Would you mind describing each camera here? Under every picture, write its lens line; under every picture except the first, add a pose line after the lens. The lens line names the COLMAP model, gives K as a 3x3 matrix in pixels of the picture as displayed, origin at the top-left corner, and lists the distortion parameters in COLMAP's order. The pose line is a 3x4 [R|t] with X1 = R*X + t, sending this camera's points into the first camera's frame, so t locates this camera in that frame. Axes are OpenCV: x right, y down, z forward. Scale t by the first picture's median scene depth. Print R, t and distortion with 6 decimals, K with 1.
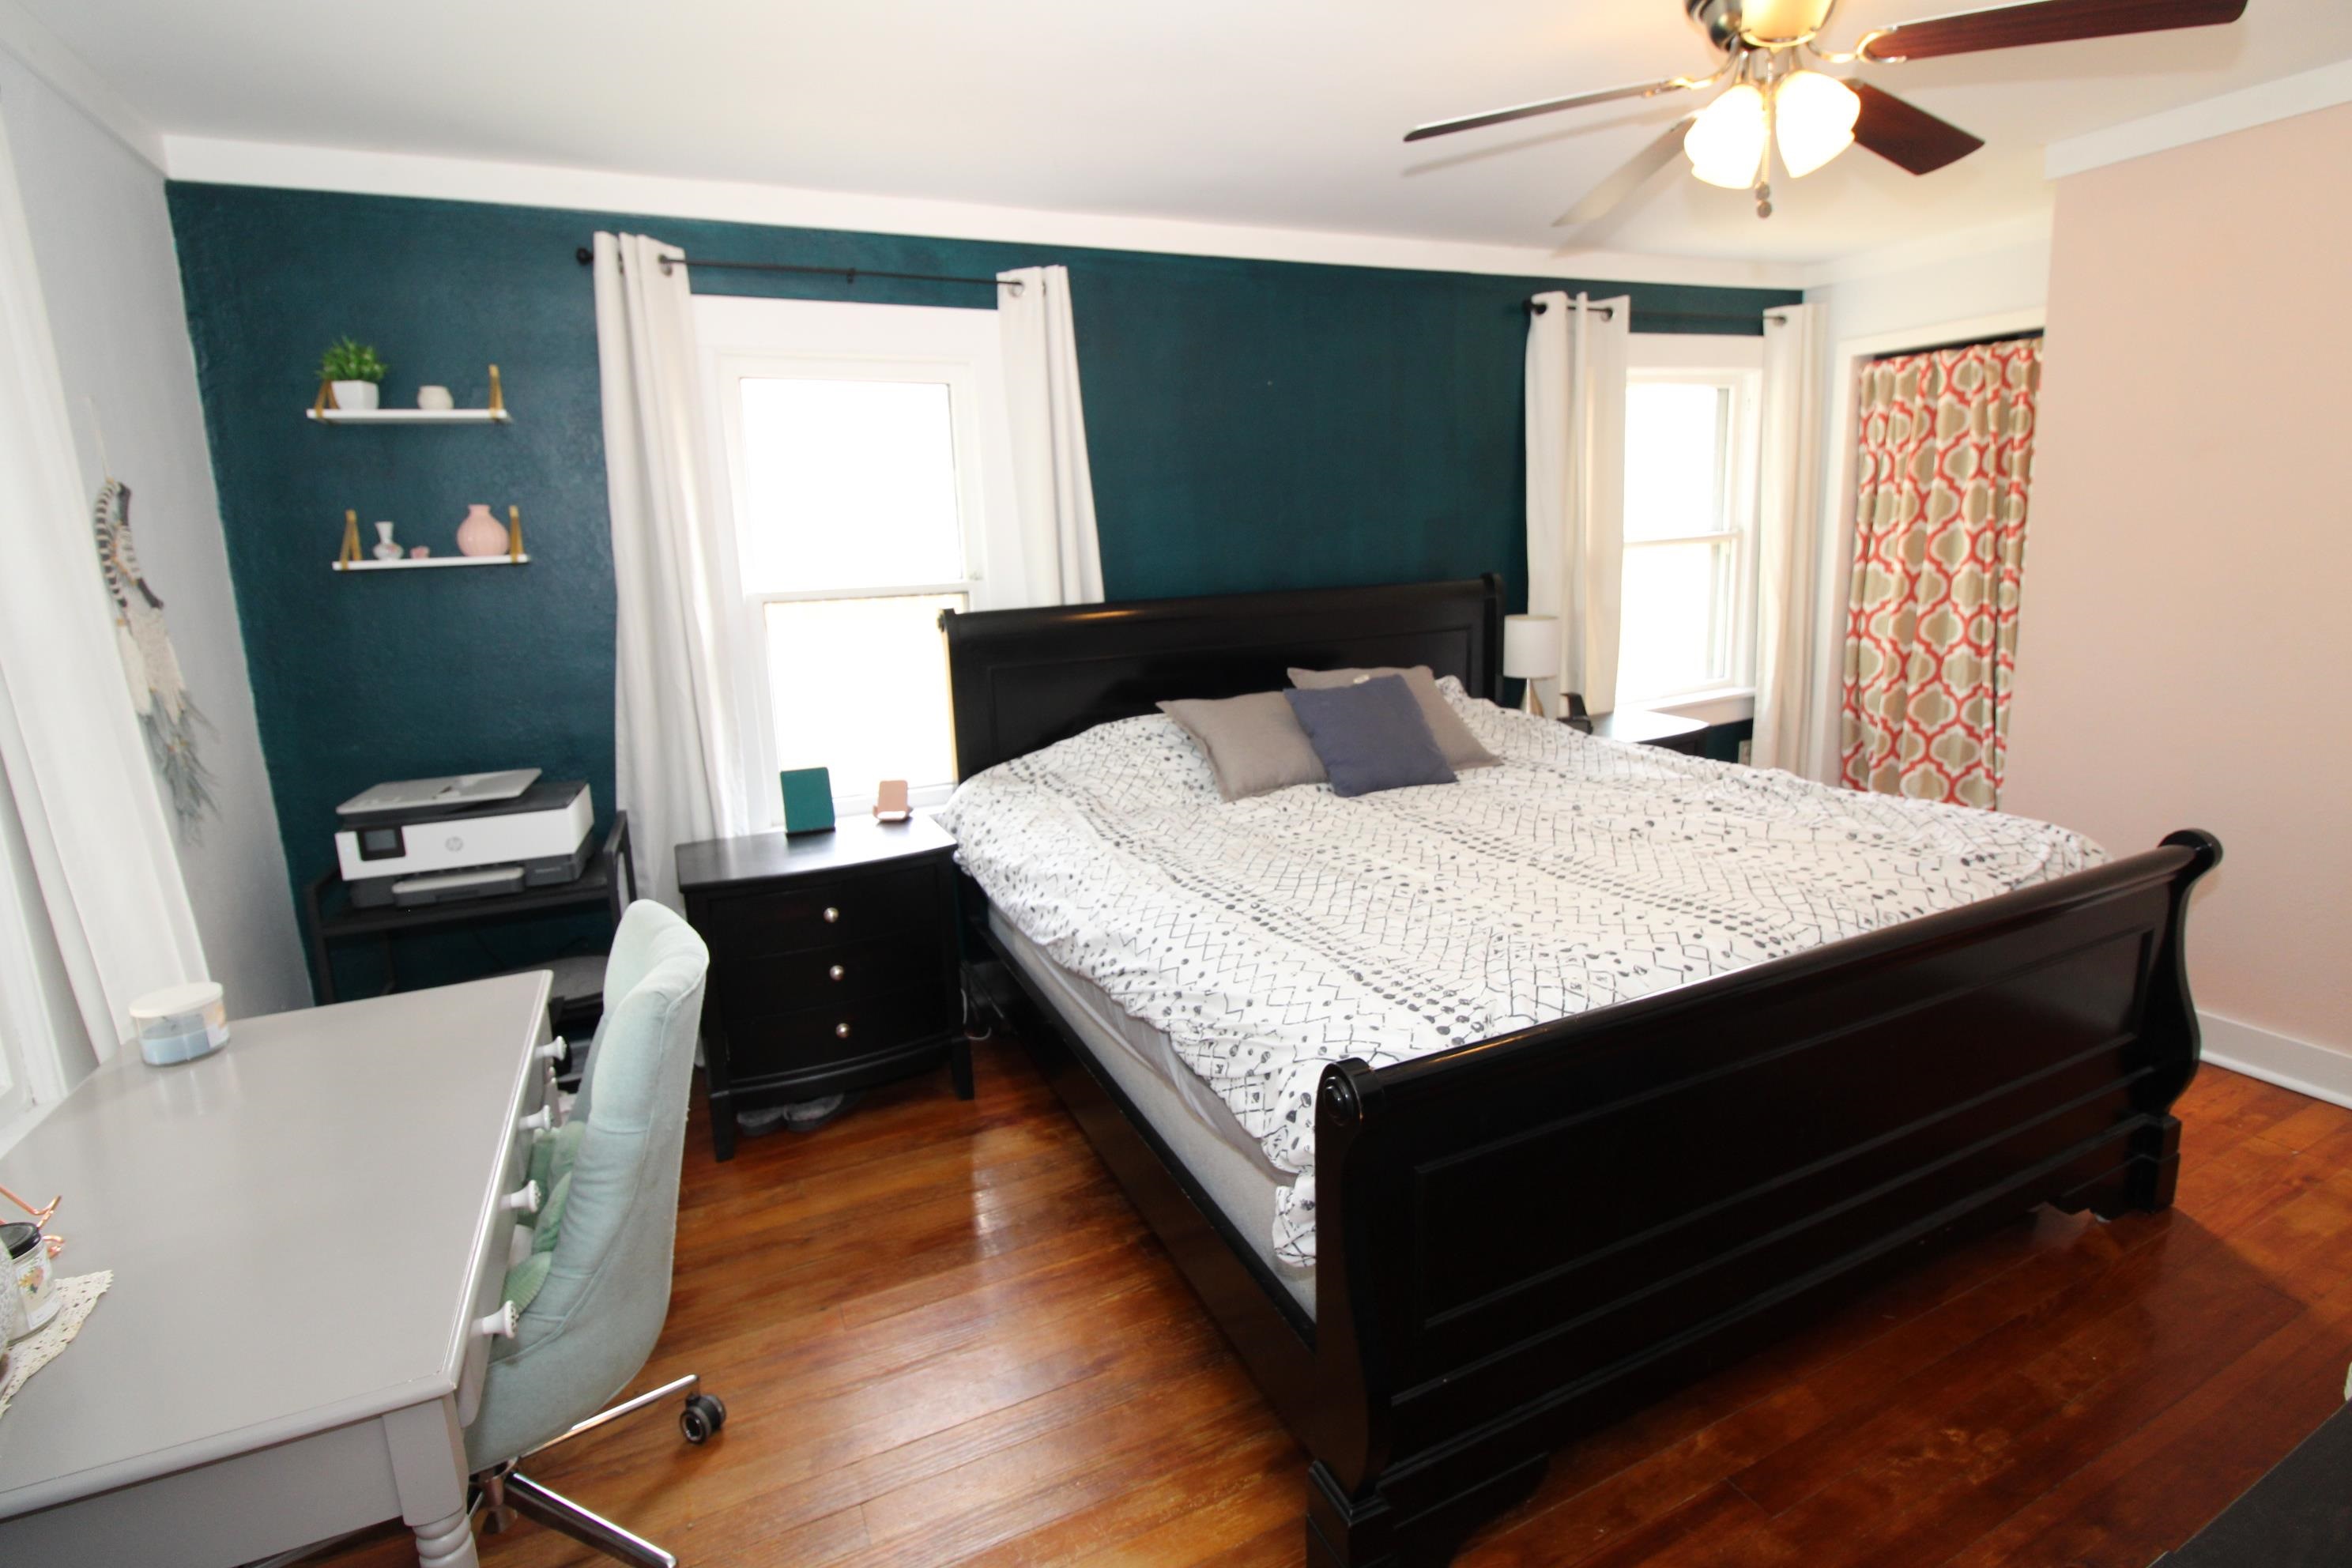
lens RADIAL K [[1101.2, 0, 1174.9], [0, 1101.2, 742.8], [0, 0, 1]] dist [0.009221, -0.020393]
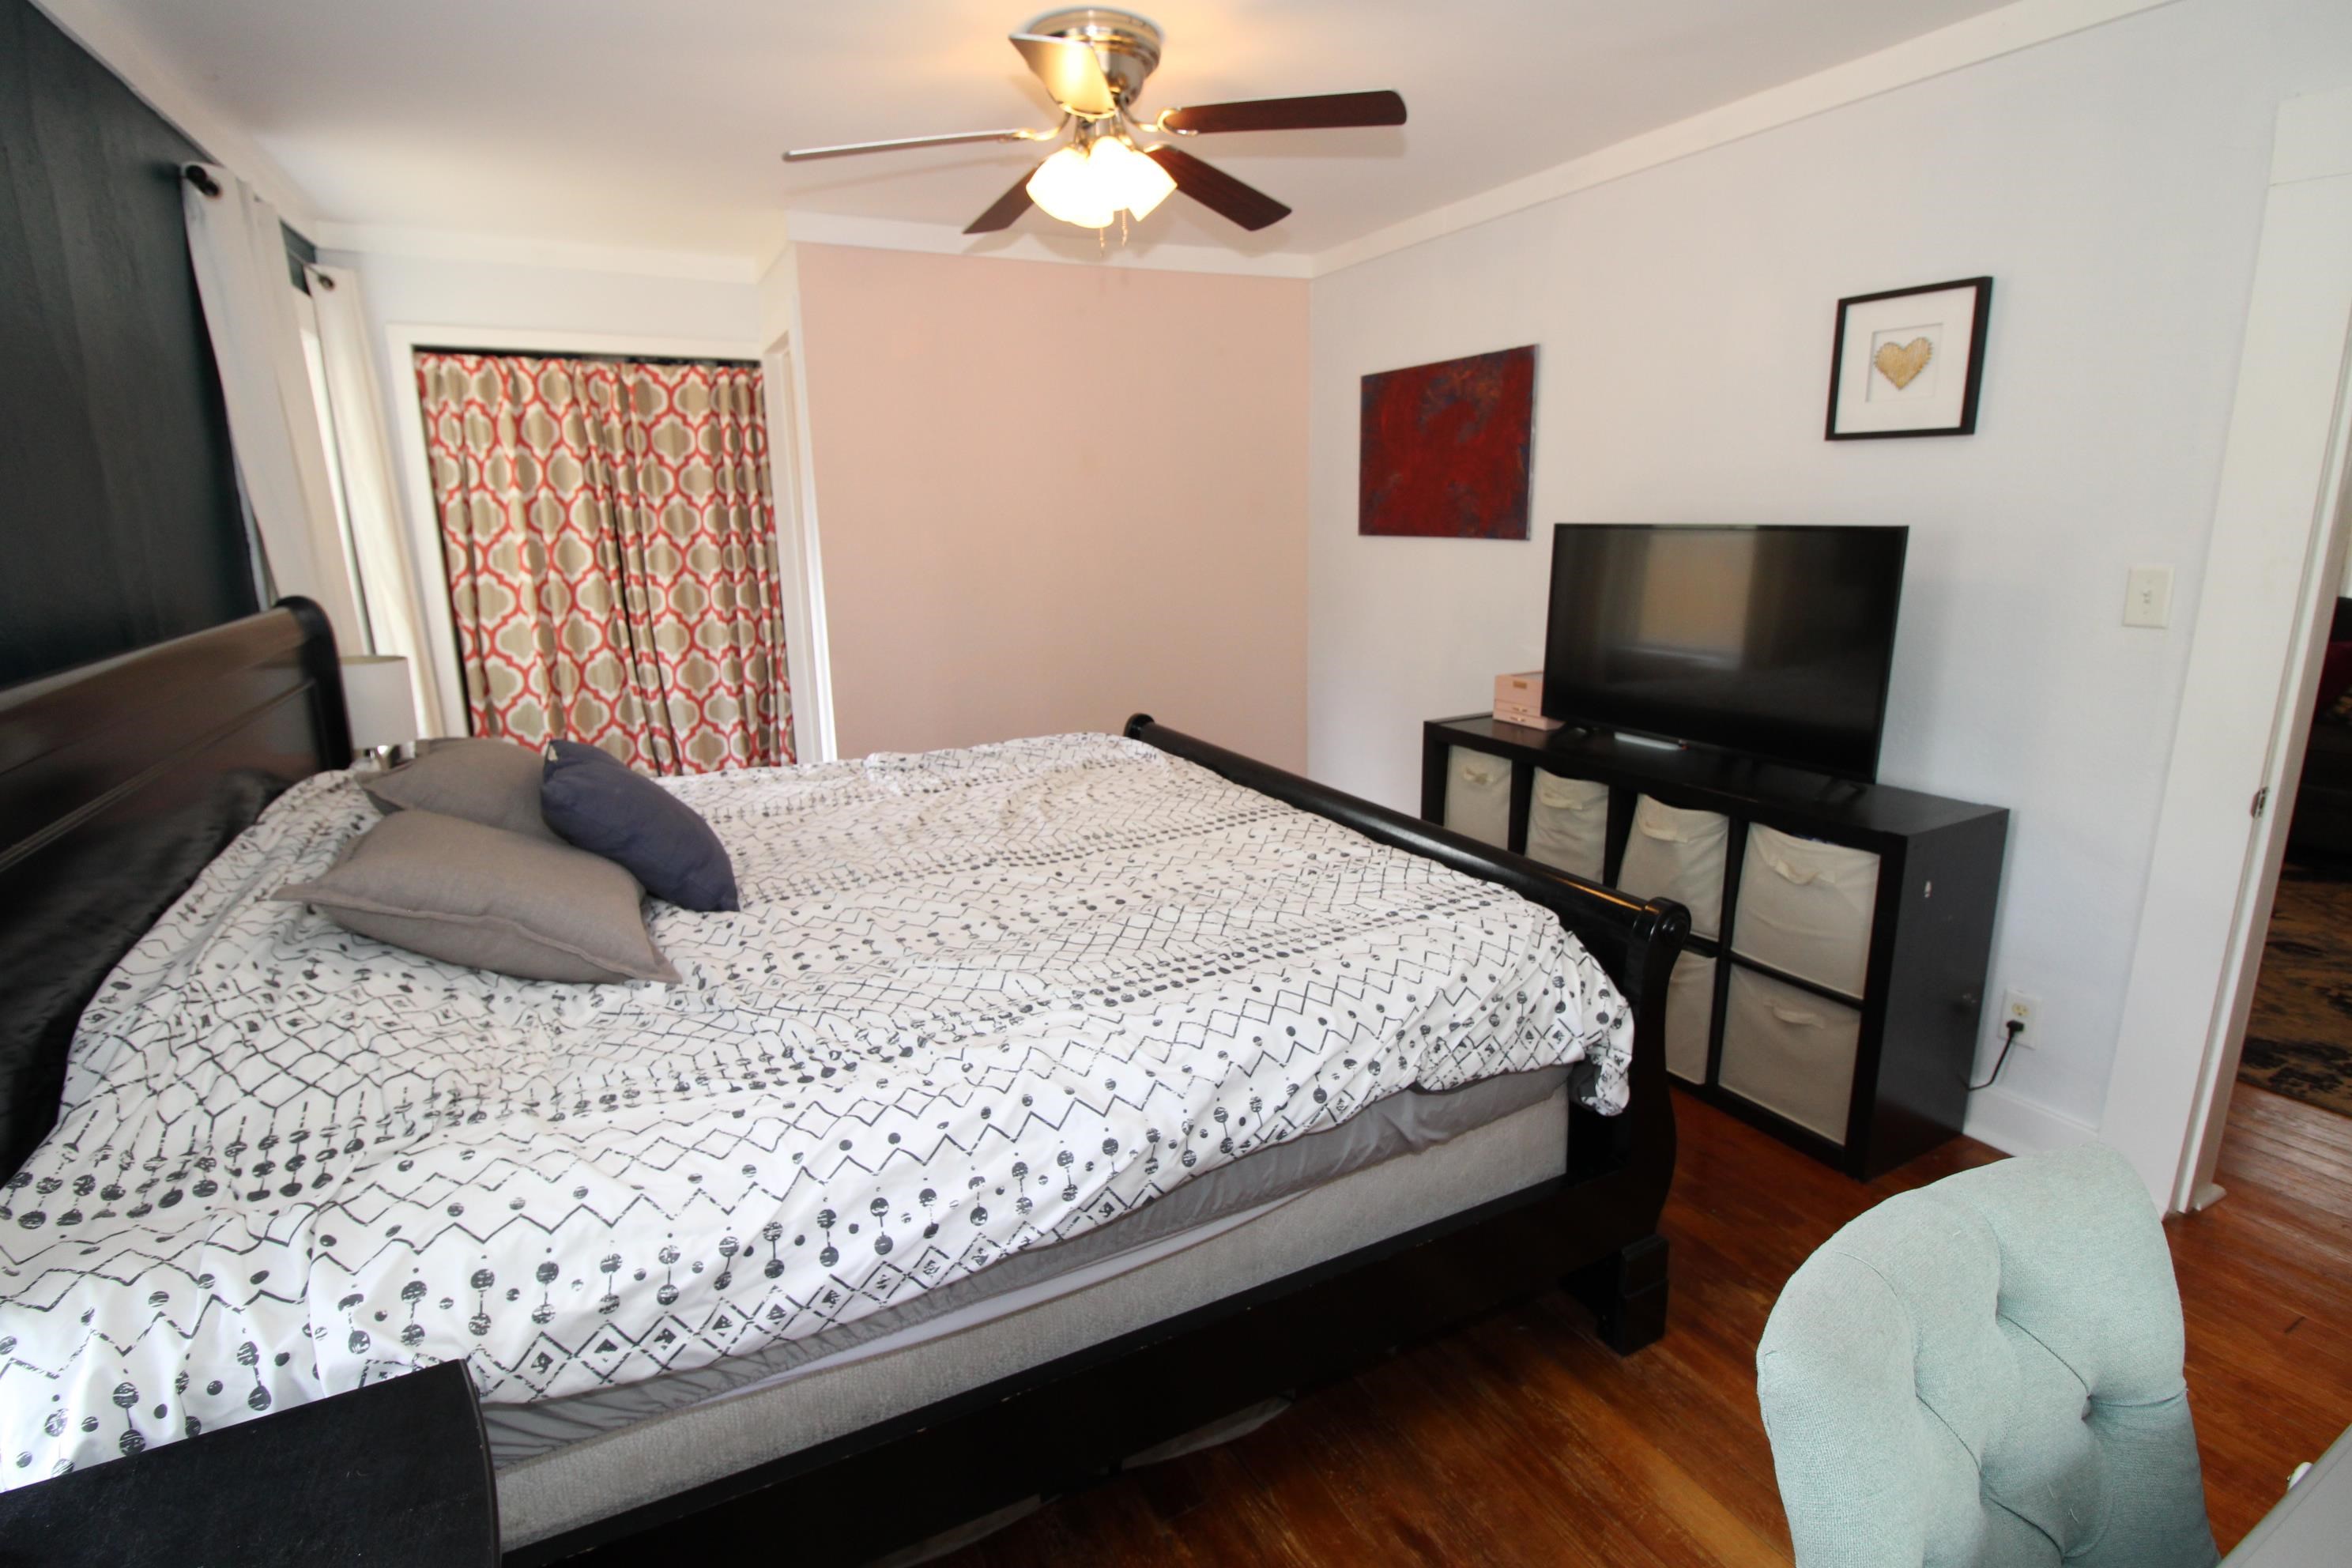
lens RADIAL K [[1101.2, 0, 1174.9], [0, 1101.2, 742.8], [0, 0, 1]] dist [0.009221, -0.020393]
pose [[-0.032669, -0.171189, 0.984697, -0.342596], [0.202226, 0.963712, 0.174250, -0.076099], [-0.978794, 0.204824, 0.003136, 0.481971]]
